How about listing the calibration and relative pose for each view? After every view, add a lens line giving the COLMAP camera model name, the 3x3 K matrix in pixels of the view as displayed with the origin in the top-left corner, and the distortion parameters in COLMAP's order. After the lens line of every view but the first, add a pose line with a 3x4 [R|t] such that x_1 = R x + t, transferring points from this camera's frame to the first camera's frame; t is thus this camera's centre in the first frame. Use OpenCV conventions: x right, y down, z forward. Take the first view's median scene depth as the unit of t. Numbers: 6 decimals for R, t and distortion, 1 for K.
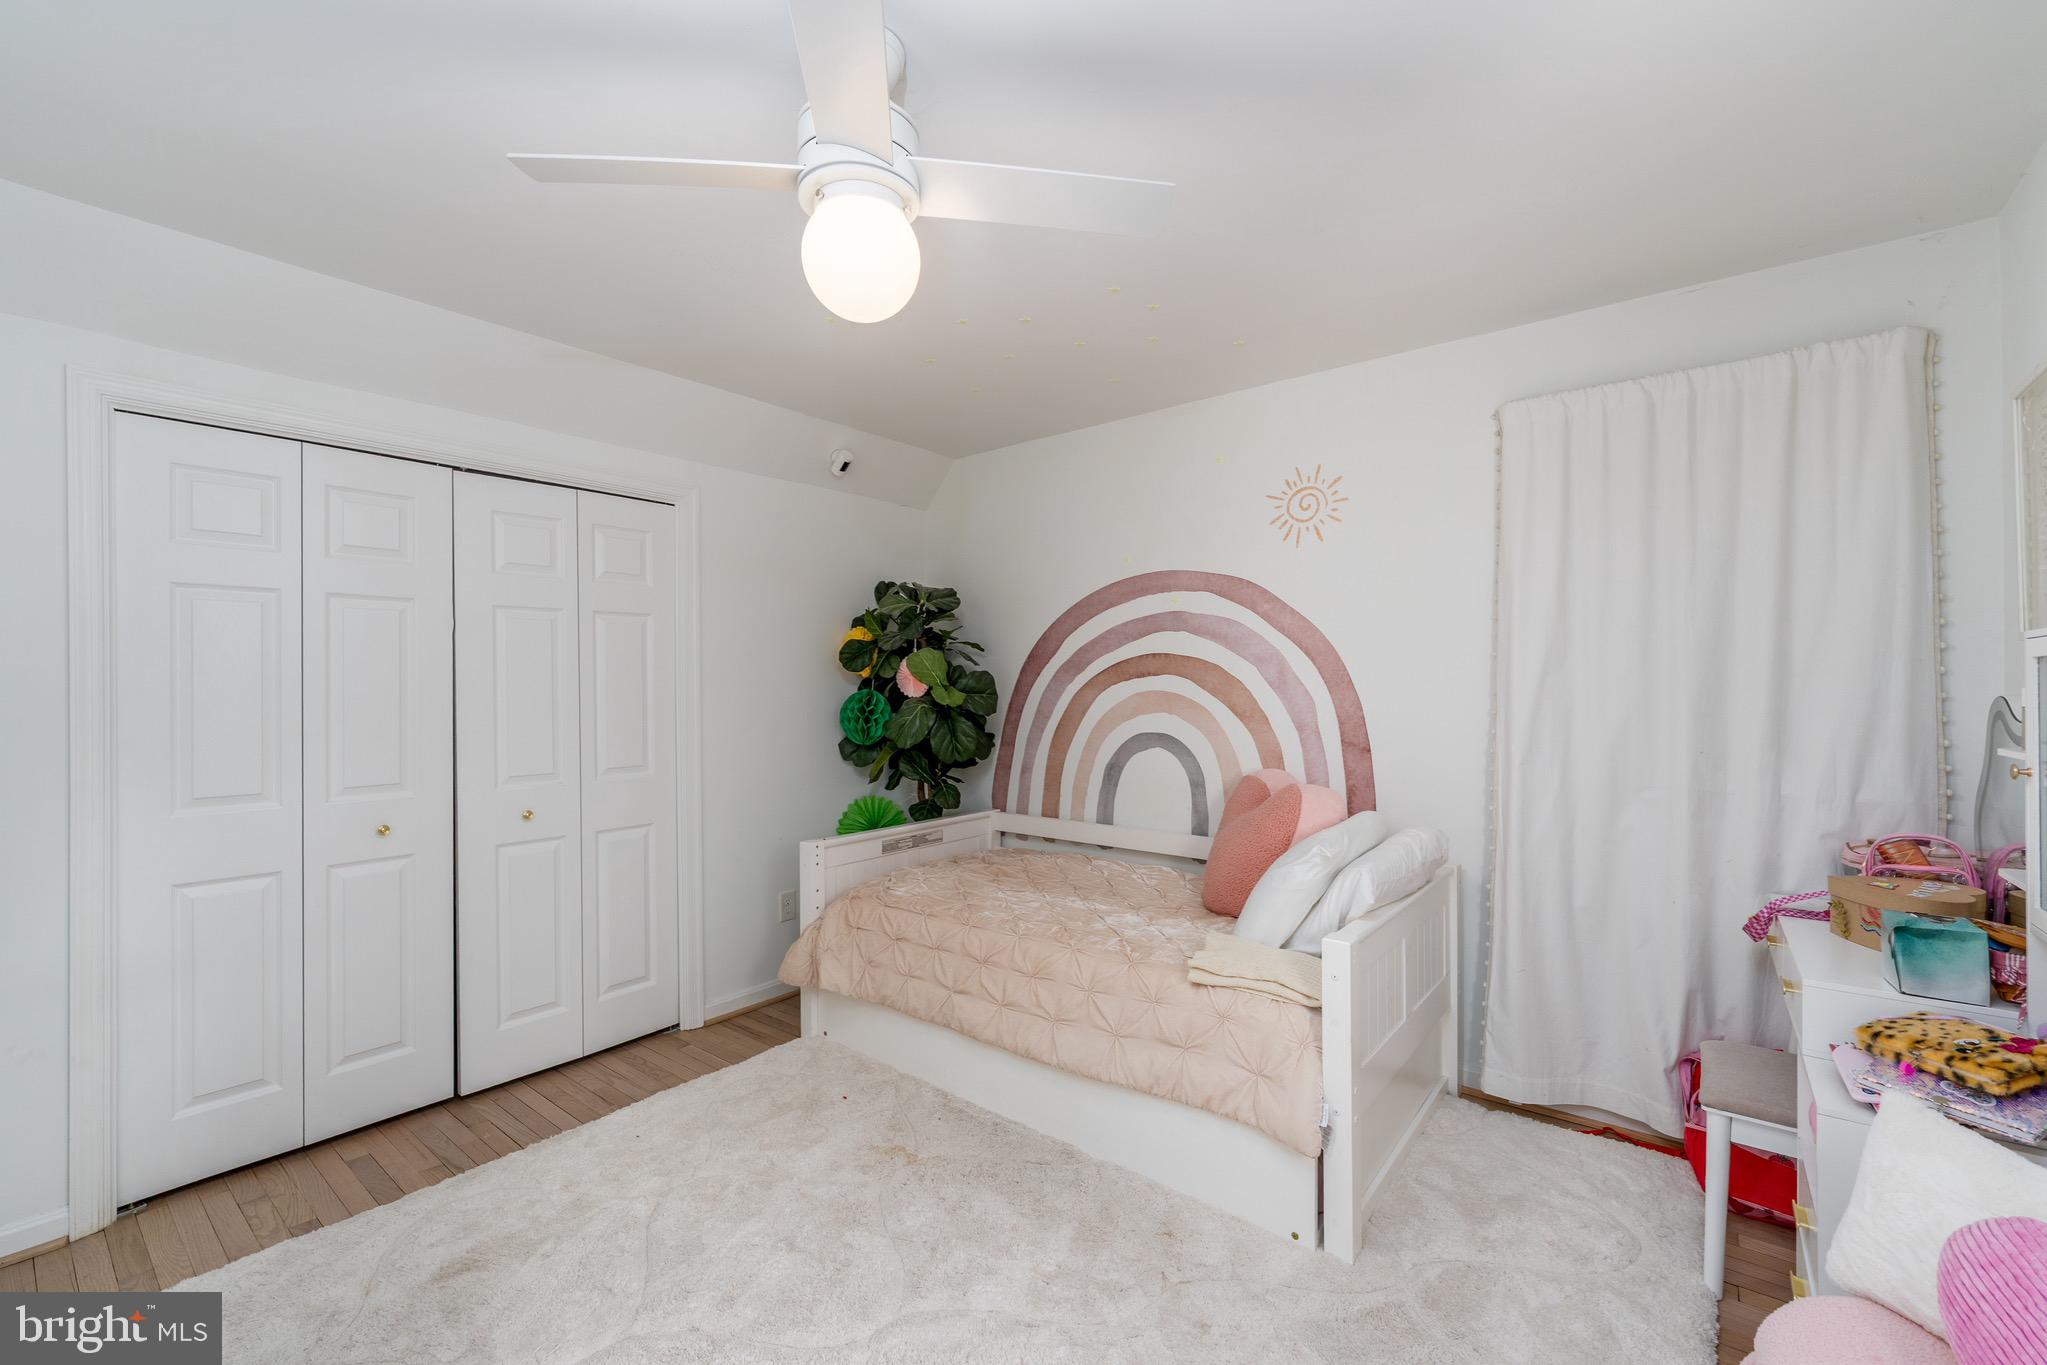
lens RADIAL K [[847.0, 0, 1021.2], [0, 847.0, 691.2], [0, 0, 1]] dist [-0.002552, -0.000125]
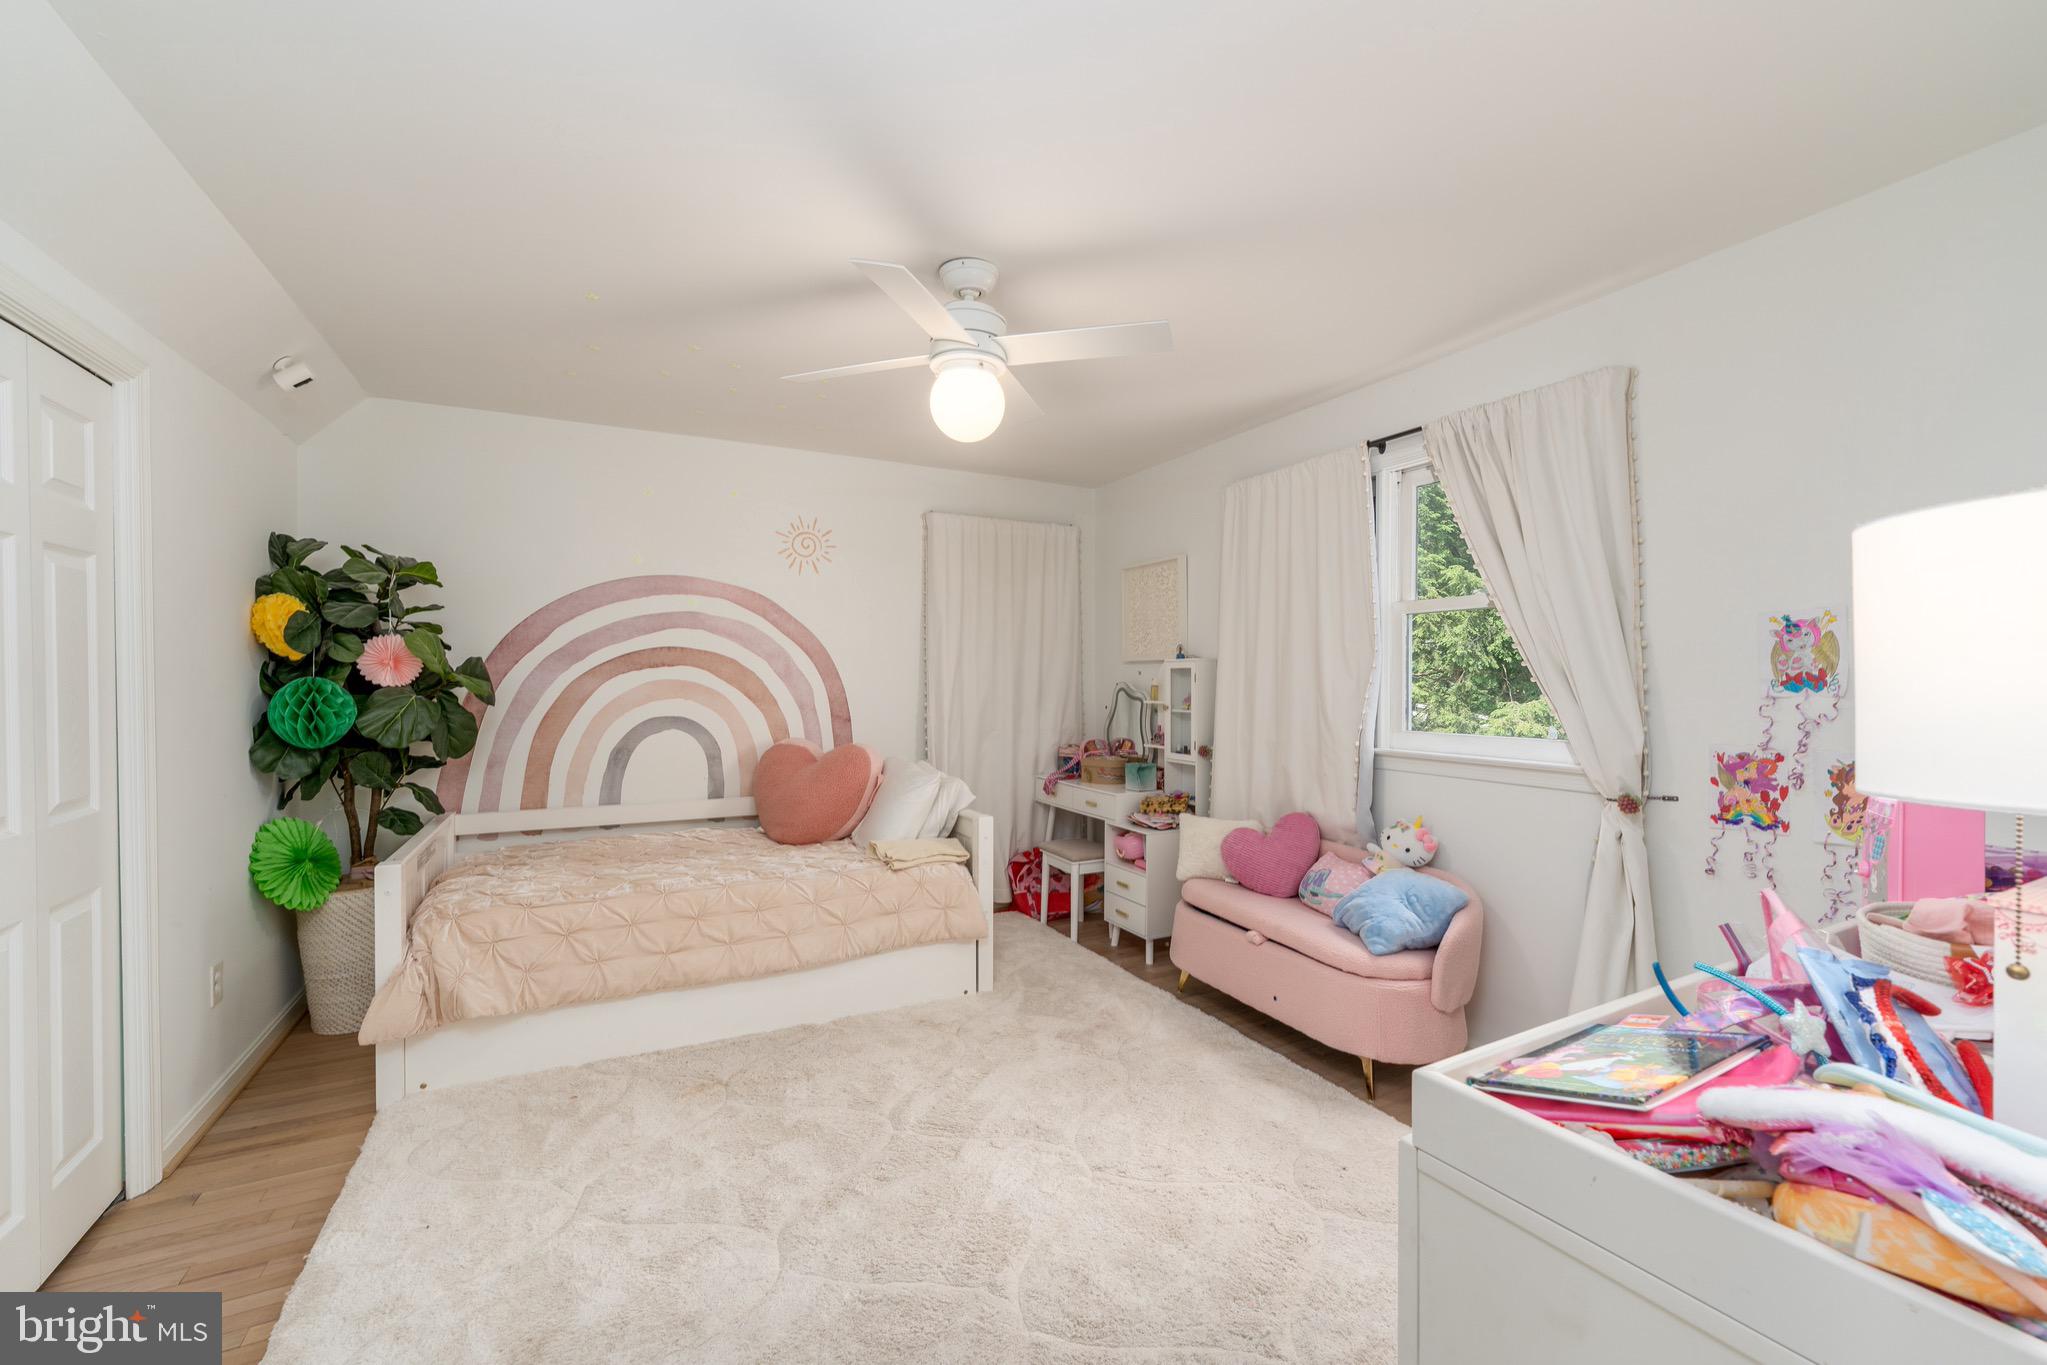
lens RADIAL K [[847.0, 0, 1012.2], [0, 847.0, 681.7], [0, 0, 1]] dist [-0.002552, -0.000125]
pose [[0.408856, 0.000049, 0.912599, -0.727931], [-0.002543, 0.999996, 0.001086, 0.000431], [-0.912595, -0.002765, 0.408854, 0.118573]]
